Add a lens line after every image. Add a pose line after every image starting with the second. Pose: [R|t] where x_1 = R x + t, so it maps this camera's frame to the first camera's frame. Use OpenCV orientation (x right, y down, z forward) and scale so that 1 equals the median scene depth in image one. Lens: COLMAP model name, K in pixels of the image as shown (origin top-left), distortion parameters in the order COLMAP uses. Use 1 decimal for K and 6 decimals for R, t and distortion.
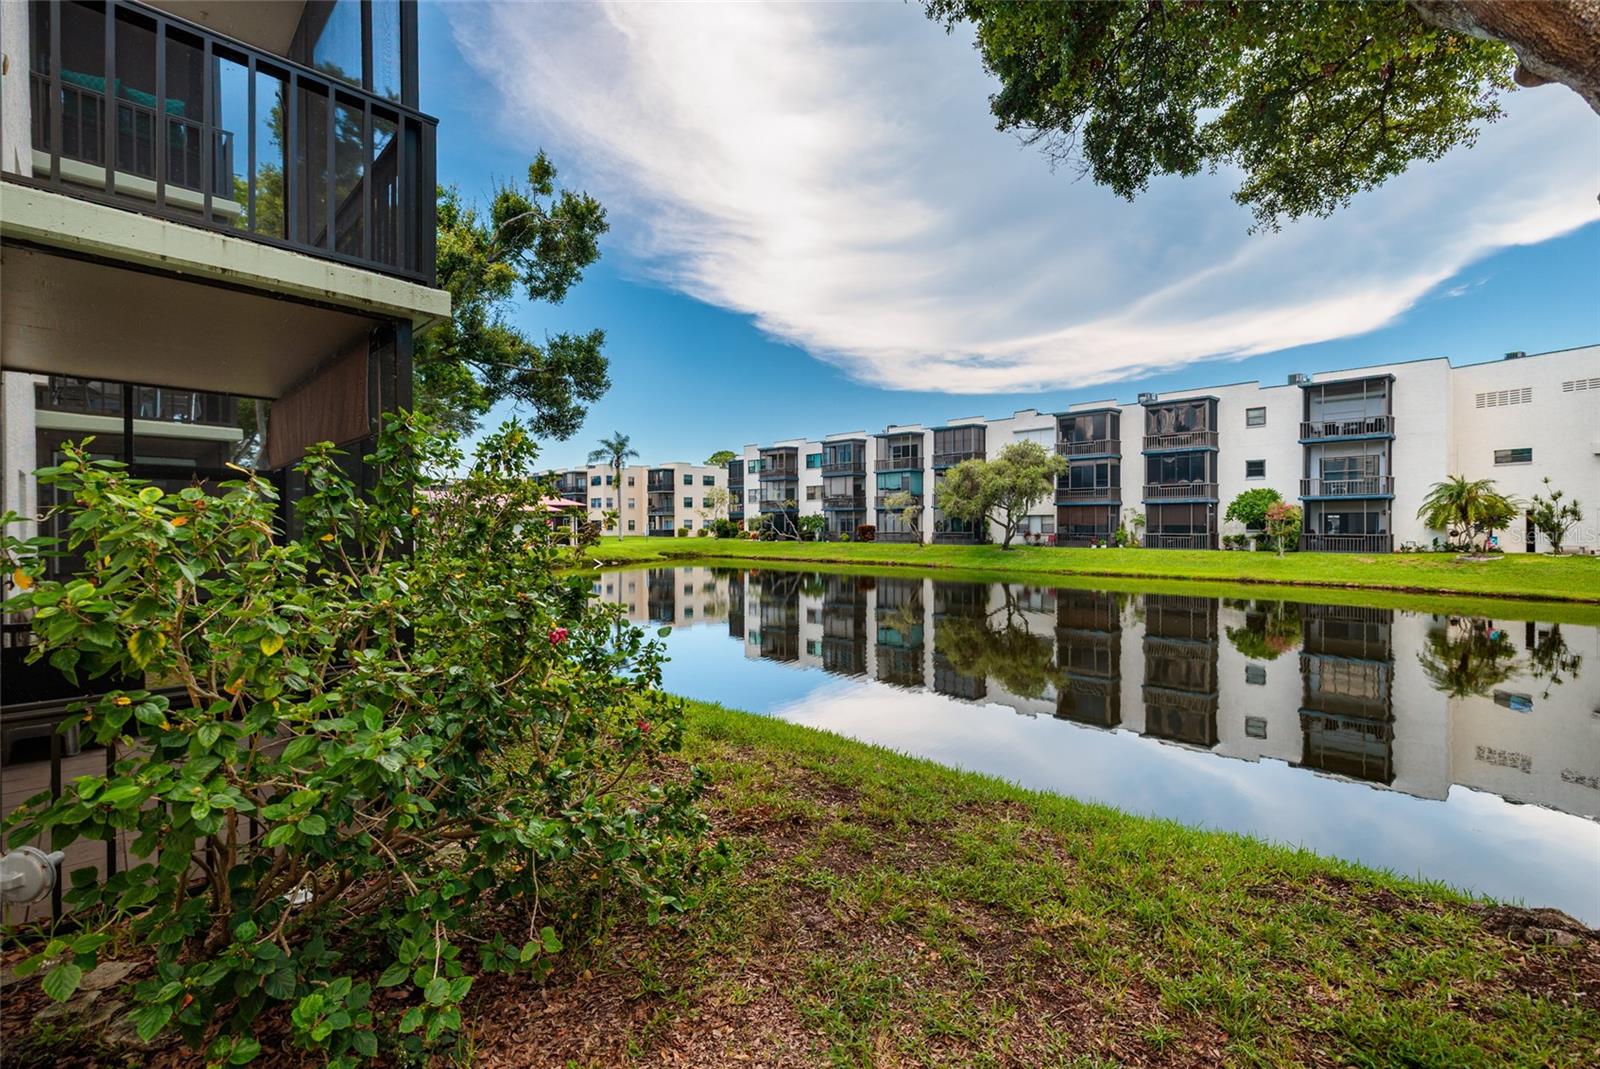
lens RADIAL K [[693.1, 0, 800.3], [0, 693.1, 528.1], [0, 0, 1]] dist [0.001810, 0.000261]
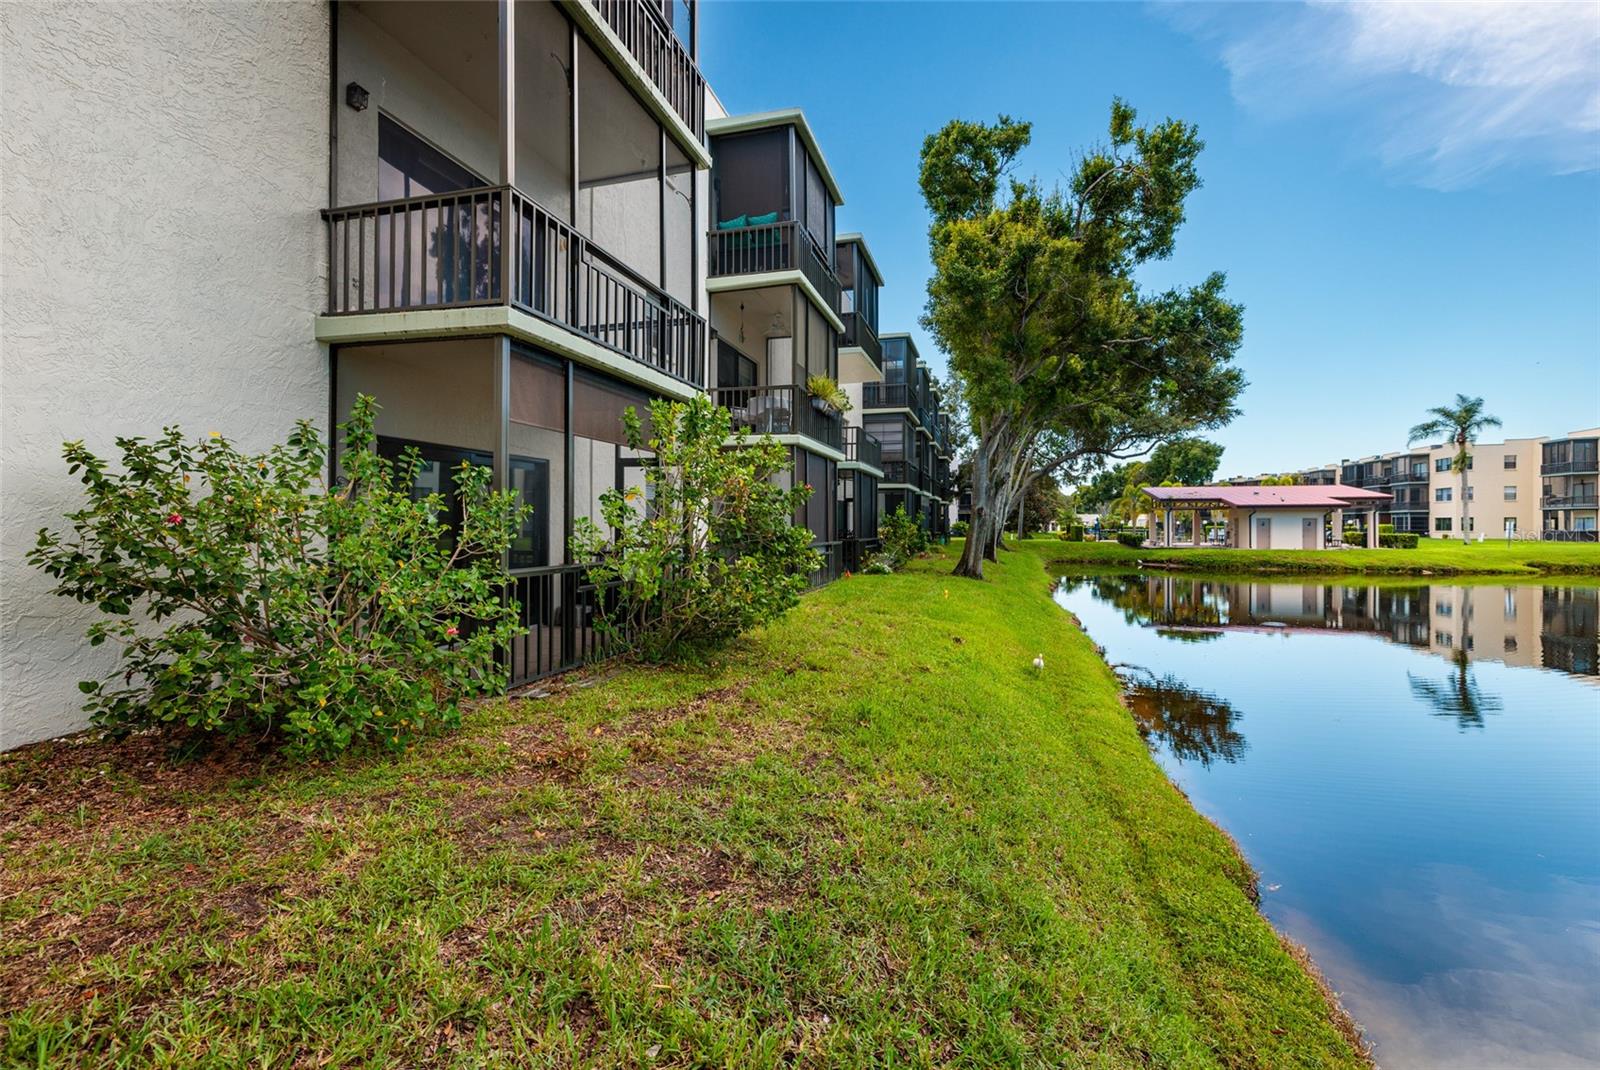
lens RADIAL K [[693.1, 0, 802.0], [0, 693.1, 526.5], [0, 0, 1]] dist [0.001810, 0.000261]
pose [[0.475904, 0.005525, -0.879480, 0.083880], [-0.008647, 0.999961, 0.001603, 0.007559], [0.879454, 0.006842, 0.475934, 0.073954]]
